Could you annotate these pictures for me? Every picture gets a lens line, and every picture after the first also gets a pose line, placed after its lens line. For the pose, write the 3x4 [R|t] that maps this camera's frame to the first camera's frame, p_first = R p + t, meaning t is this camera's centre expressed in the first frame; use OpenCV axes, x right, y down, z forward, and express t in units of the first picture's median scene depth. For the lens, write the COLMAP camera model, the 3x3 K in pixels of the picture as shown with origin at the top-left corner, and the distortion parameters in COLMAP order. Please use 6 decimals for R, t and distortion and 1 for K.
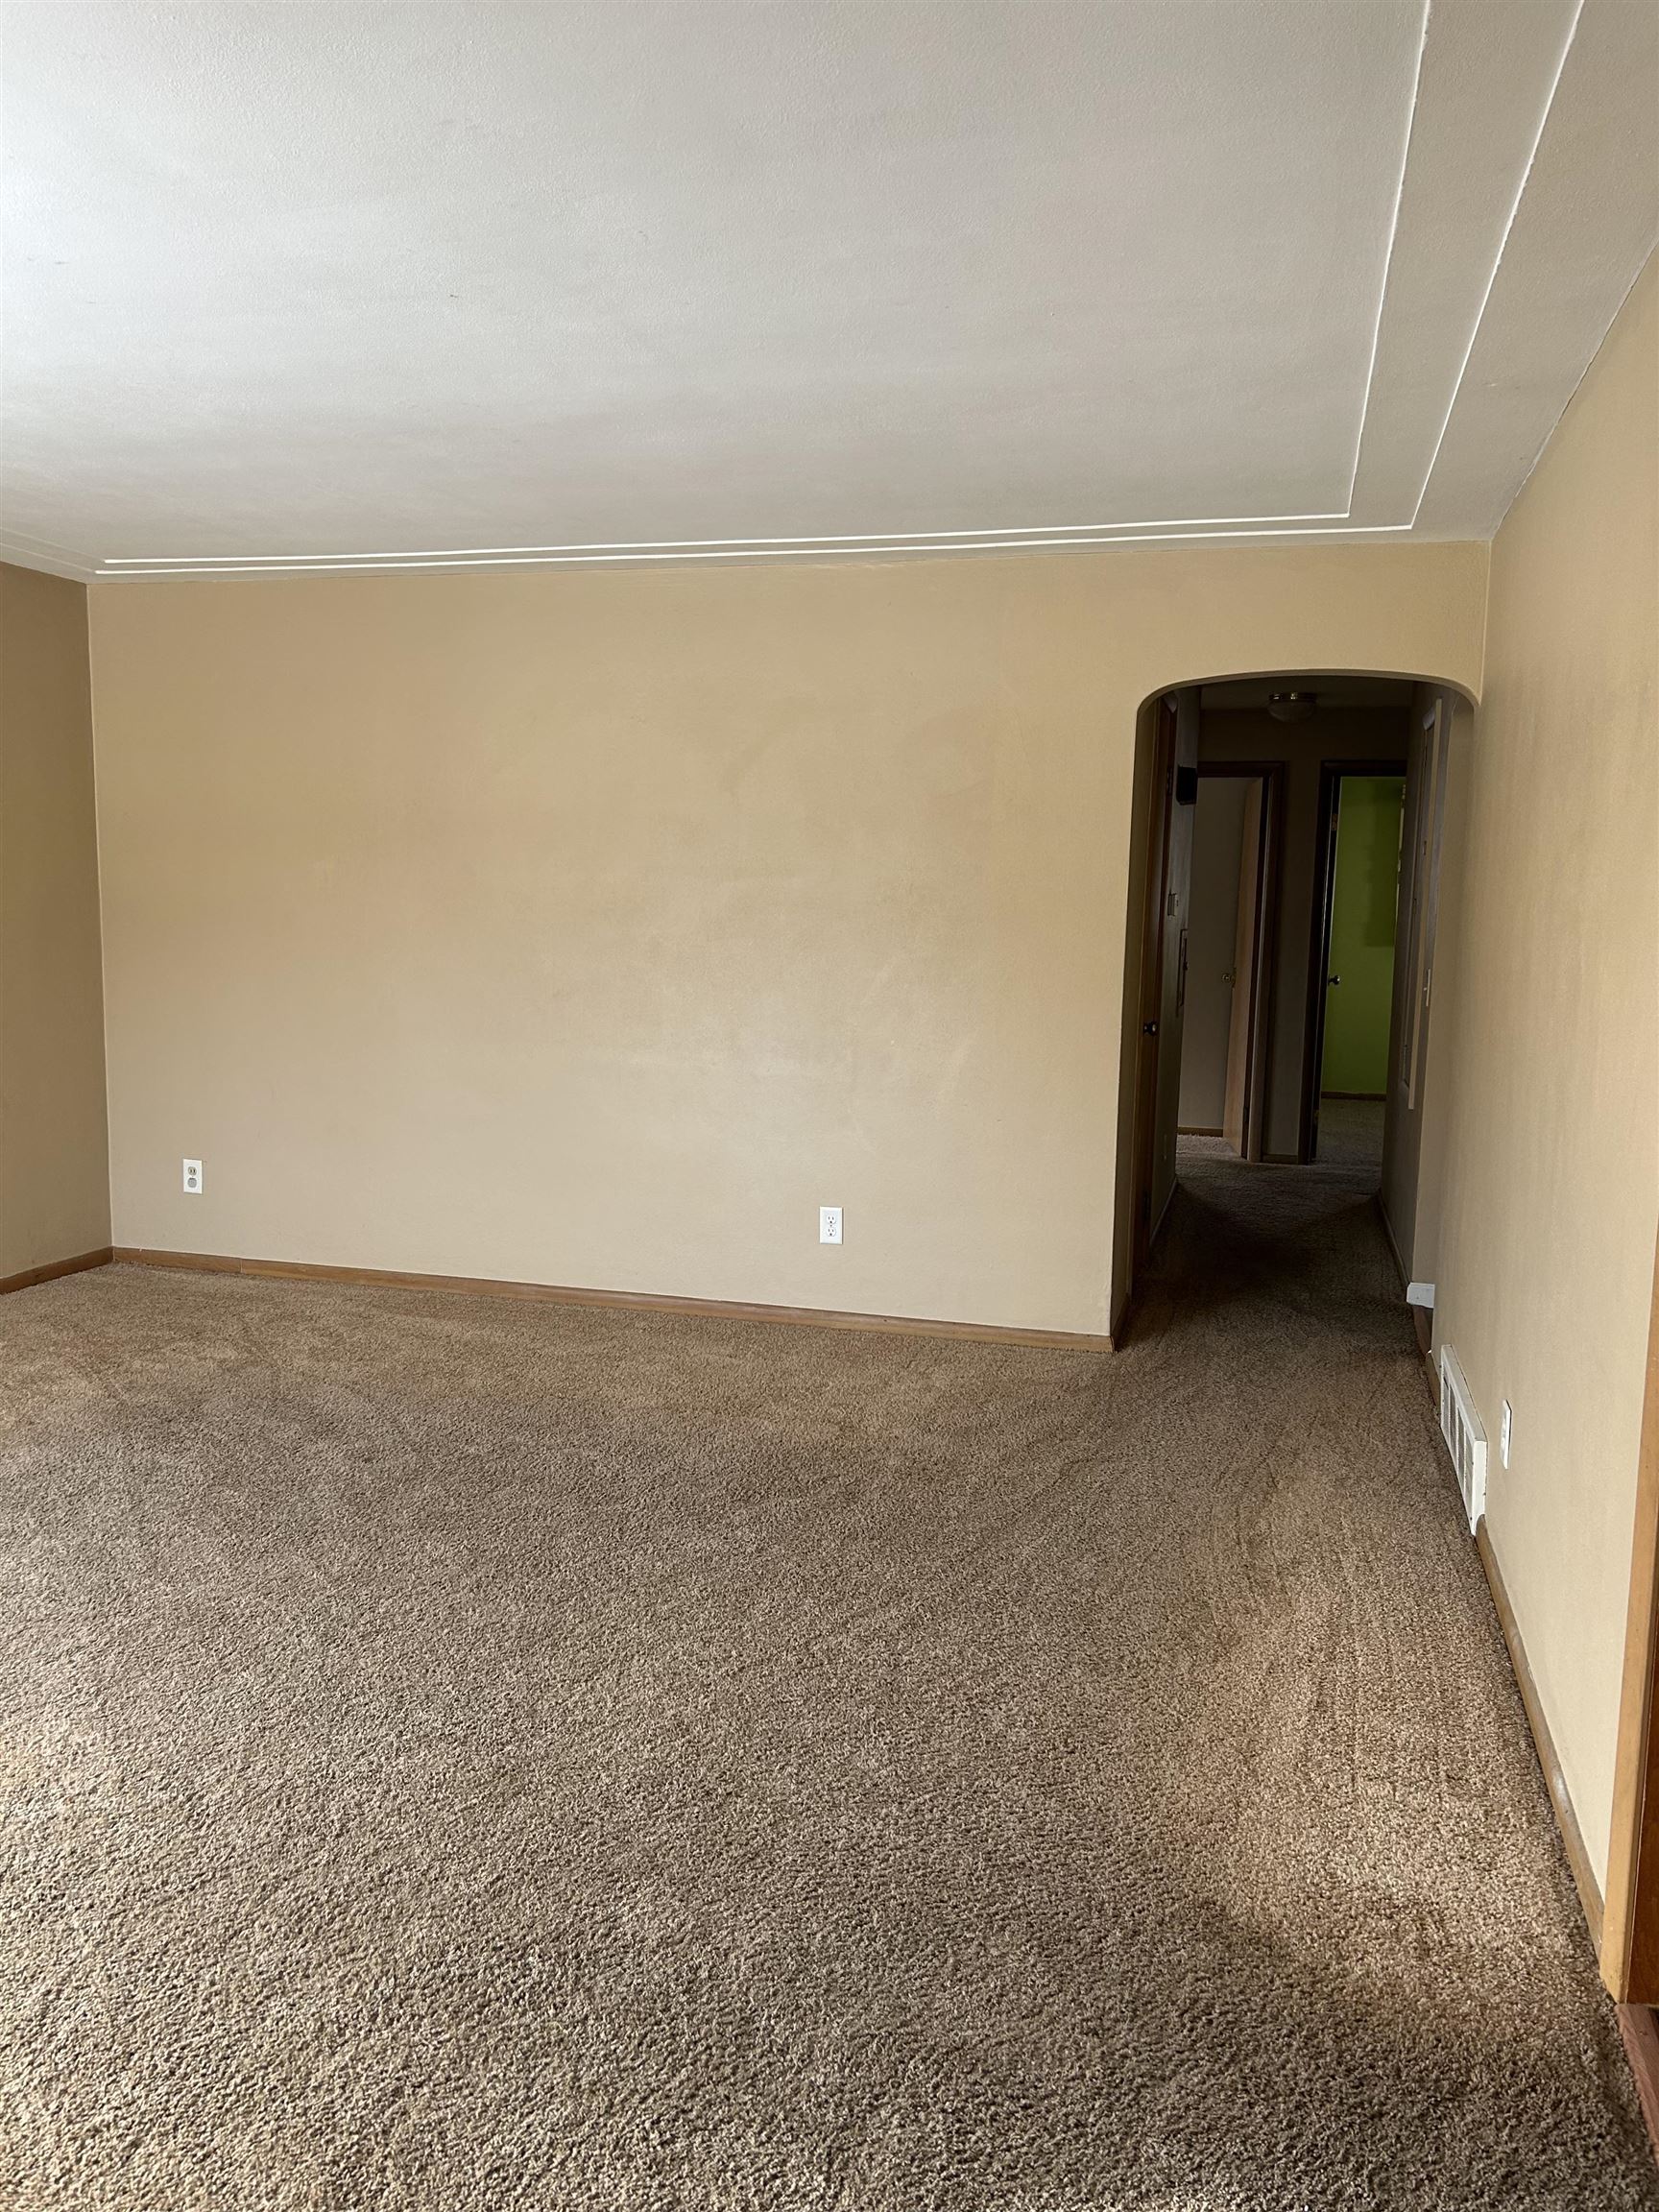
lens RADIAL K [[1649.9, 0, 813.7], [0, 1649.9, 1104.0], [0, 0, 1]] dist [0.008576, 0.003281]
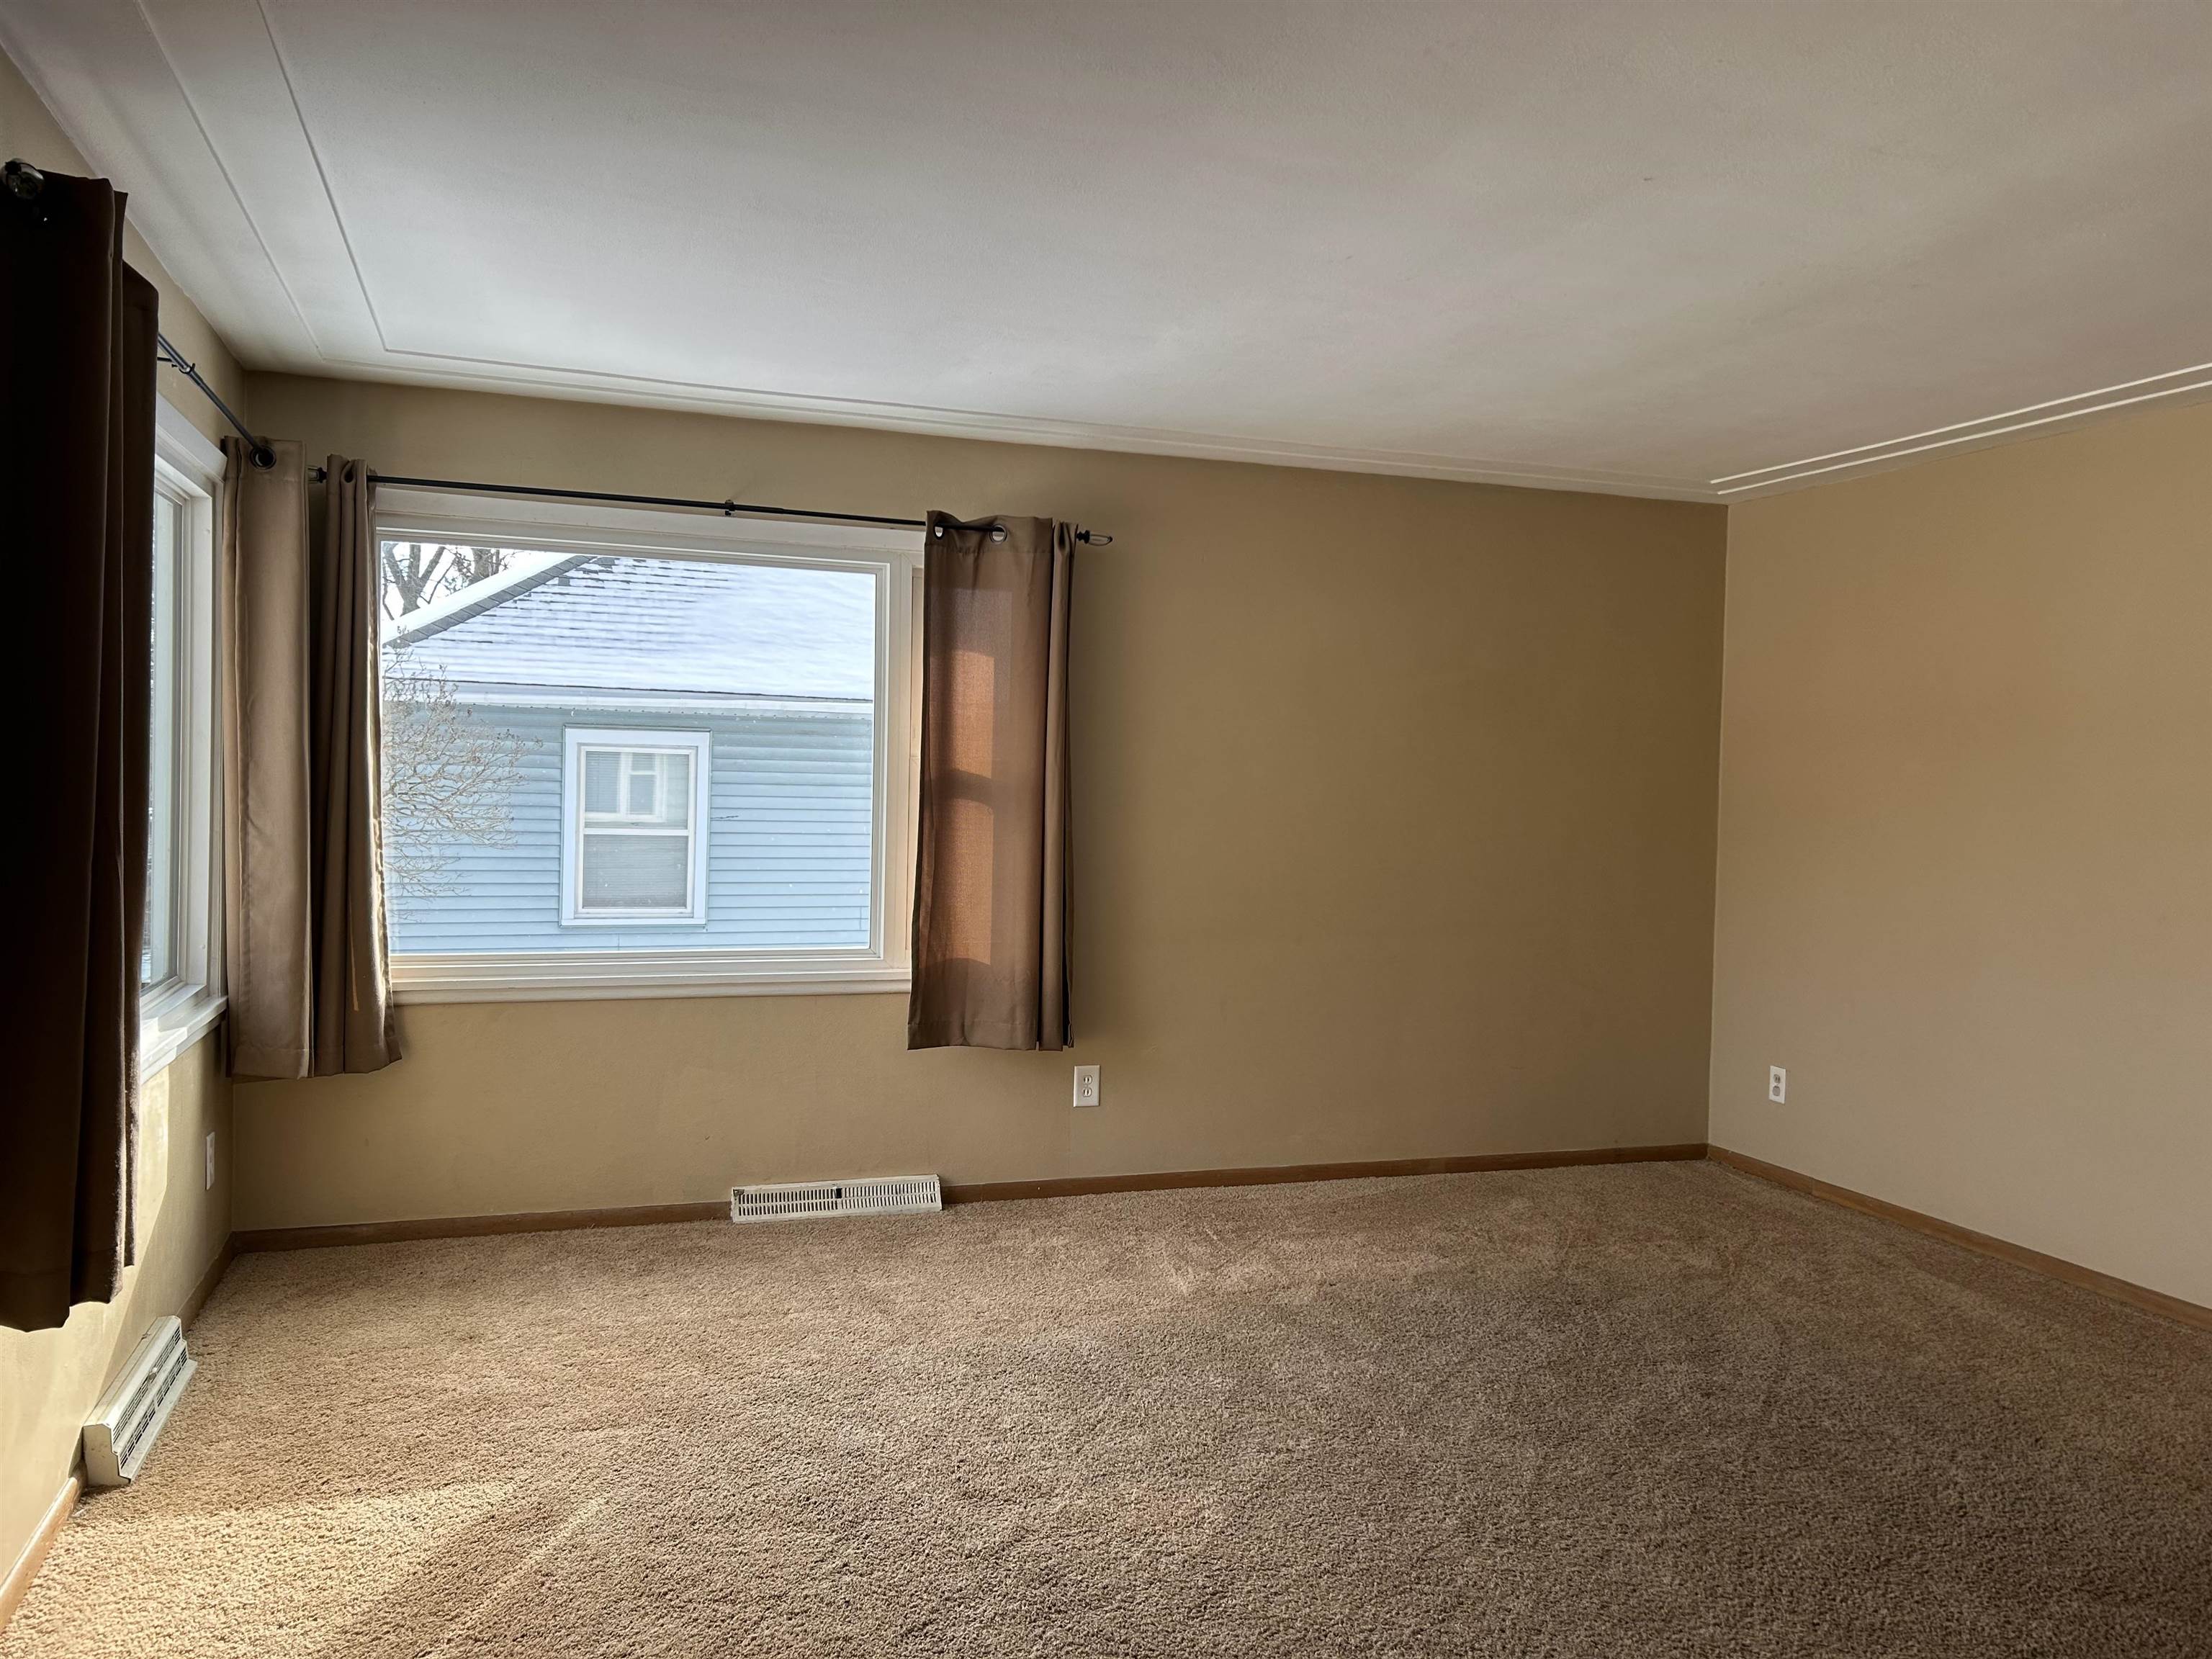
lens RADIAL K [[1649.9, 0, 1088.4], [0, 1649.9, 820.8], [0, 0, 1]] dist [0.008576, 0.003281]
pose [[0.562686, 0.017224, -0.826491, 0.245449], [-0.117261, 0.991337, -0.059173, -0.006078], [0.818312, 0.130211, 0.559831, 0.130923]]
